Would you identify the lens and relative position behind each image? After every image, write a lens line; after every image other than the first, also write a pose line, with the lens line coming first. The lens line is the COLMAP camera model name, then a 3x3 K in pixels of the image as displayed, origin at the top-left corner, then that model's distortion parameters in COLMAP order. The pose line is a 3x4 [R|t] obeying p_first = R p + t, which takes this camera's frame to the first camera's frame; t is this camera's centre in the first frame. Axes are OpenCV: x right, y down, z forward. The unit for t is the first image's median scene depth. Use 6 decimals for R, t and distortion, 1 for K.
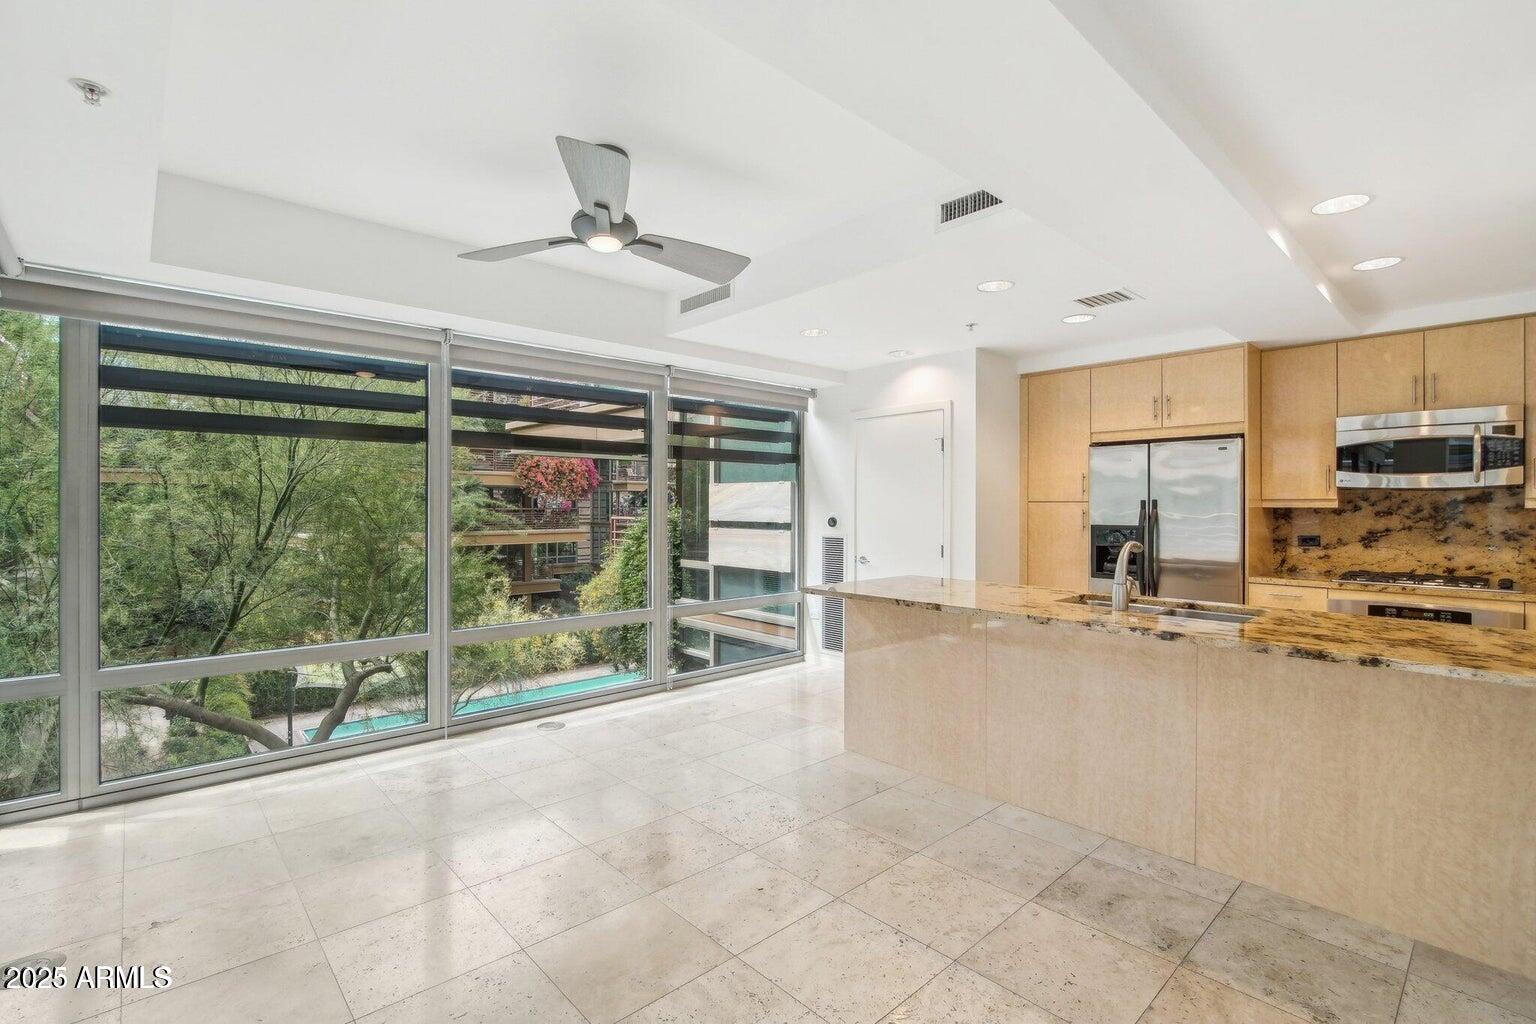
lens RADIAL K [[693.4, 0, 768.0], [0, 693.4, 512.0], [0, 0, 1]] dist [-0.000206, -0.000062]
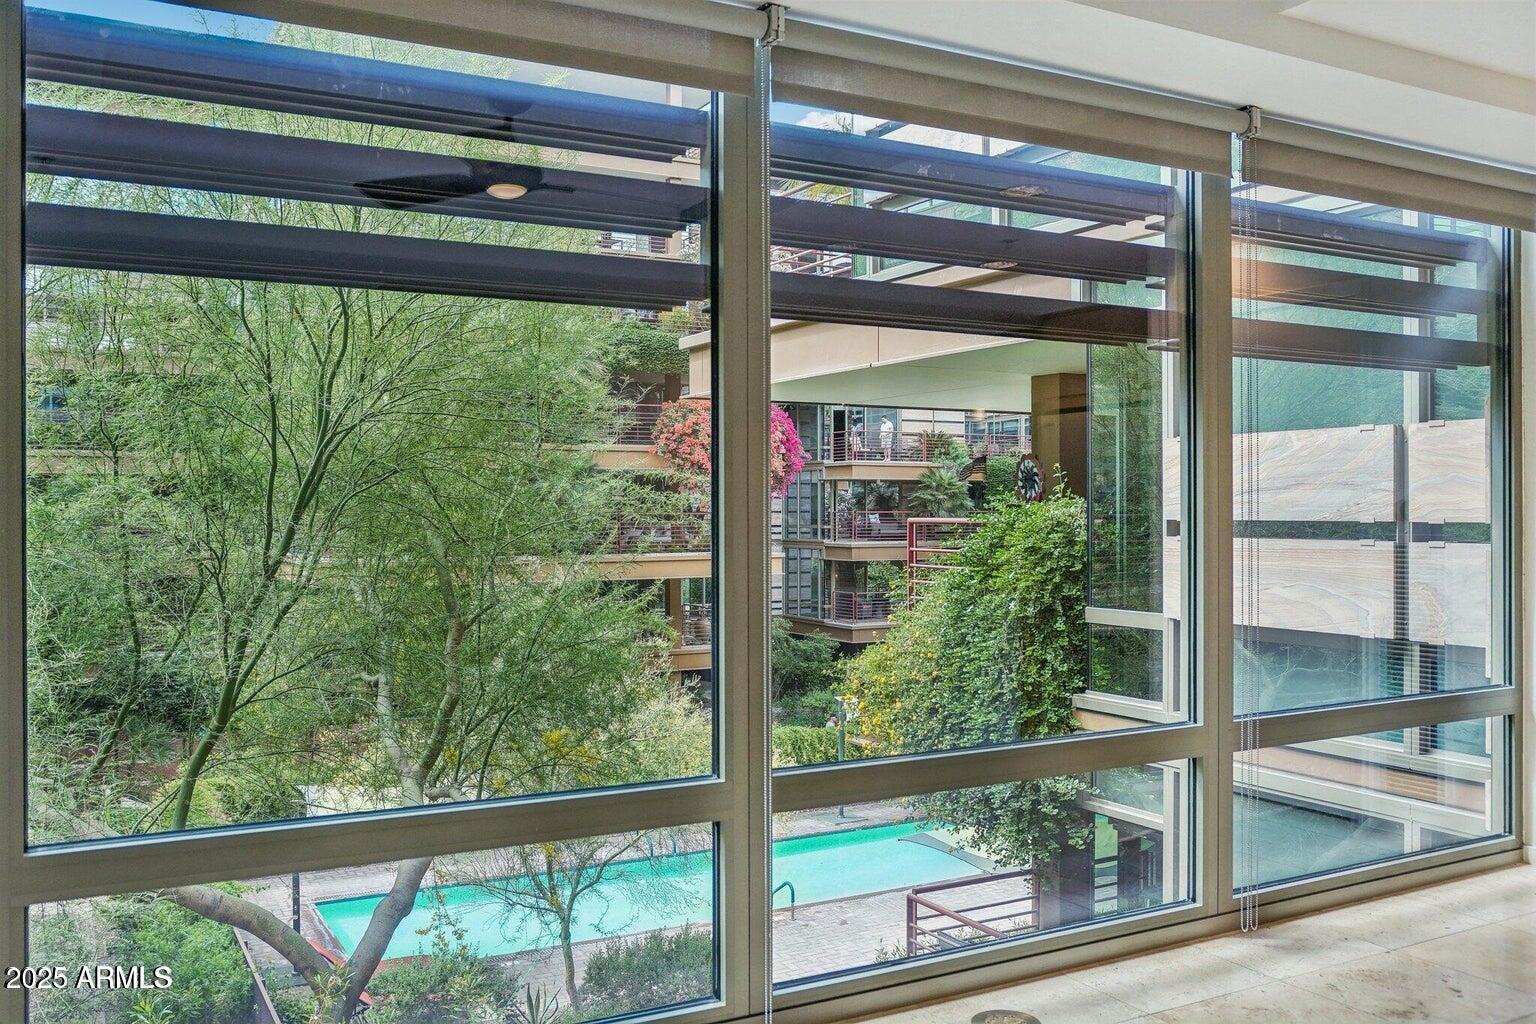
lens RADIAL K [[1331.4, 0, 811.6], [0, 1331.4, 523.5], [0, 0, 1]] dist [-0.005529, -0.001646]
pose [[0.975235, -0.003168, -0.221149, -0.114751], [0.003681, 0.999991, 0.001908, 0.011978], [0.221141, -0.002675, 0.975238, 0.112704]]
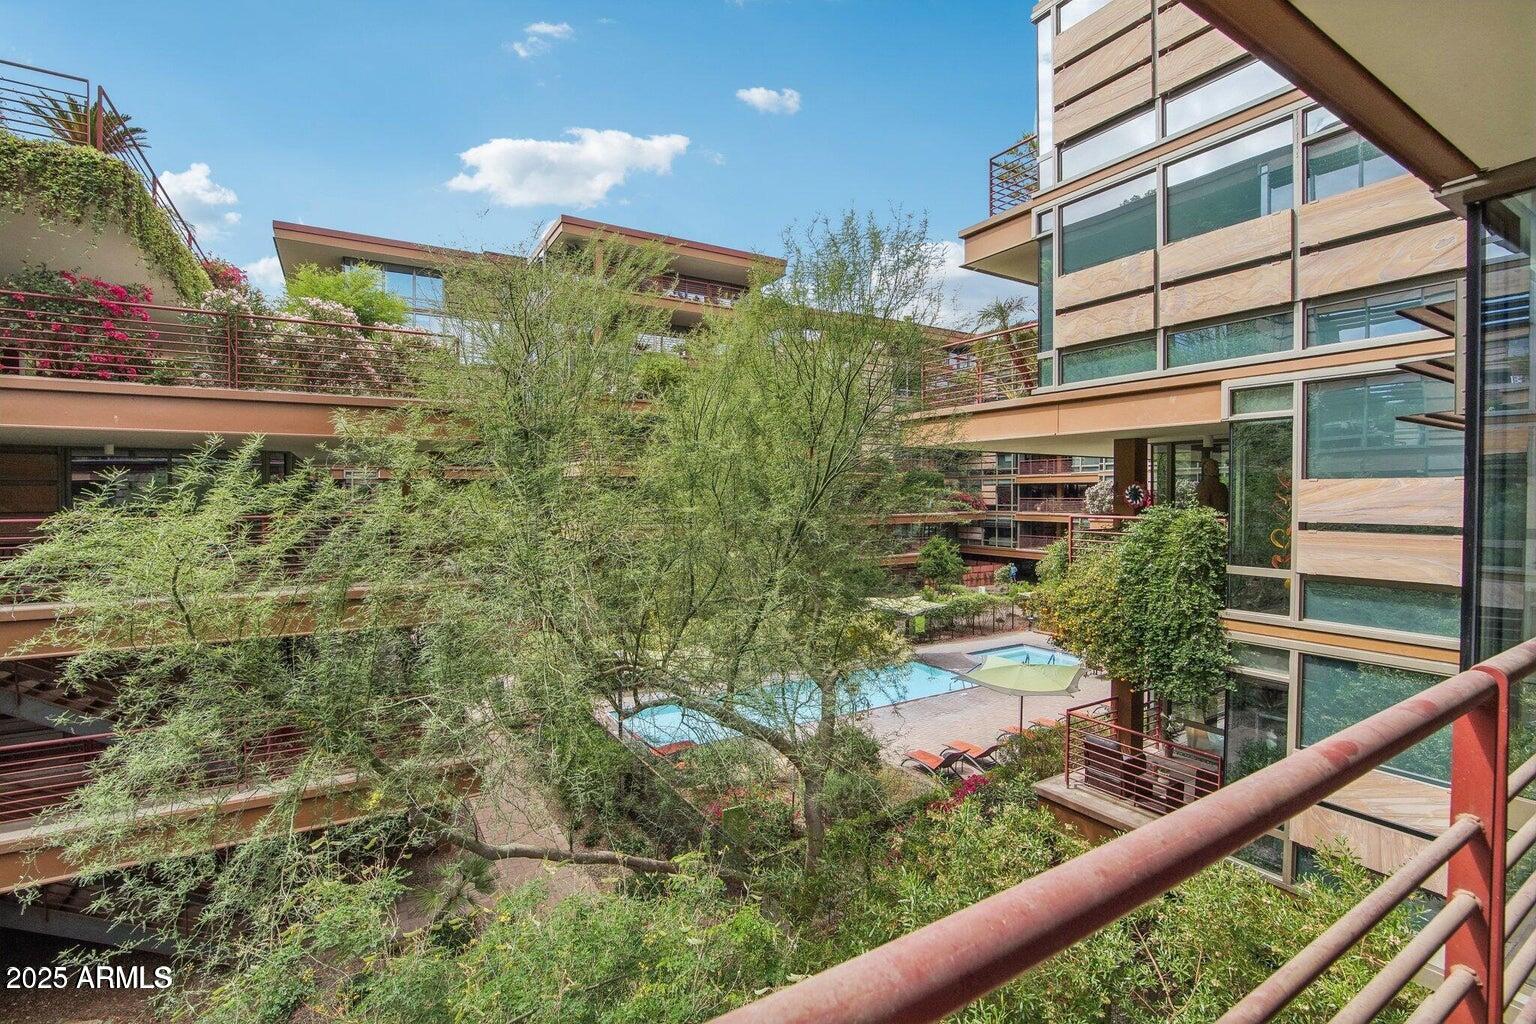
lens RADIAL K [[693.4, 0, 768.0], [0, 693.4, 512.0], [0, 0, 1]] dist [-0.000206, -0.000062]
pose [[0.983720, 0.002086, -0.179693, -0.566409], [0.001491, 0.999803, 0.019769, -0.017672], [0.179699, -0.019715, 0.983524, 0.037296]]
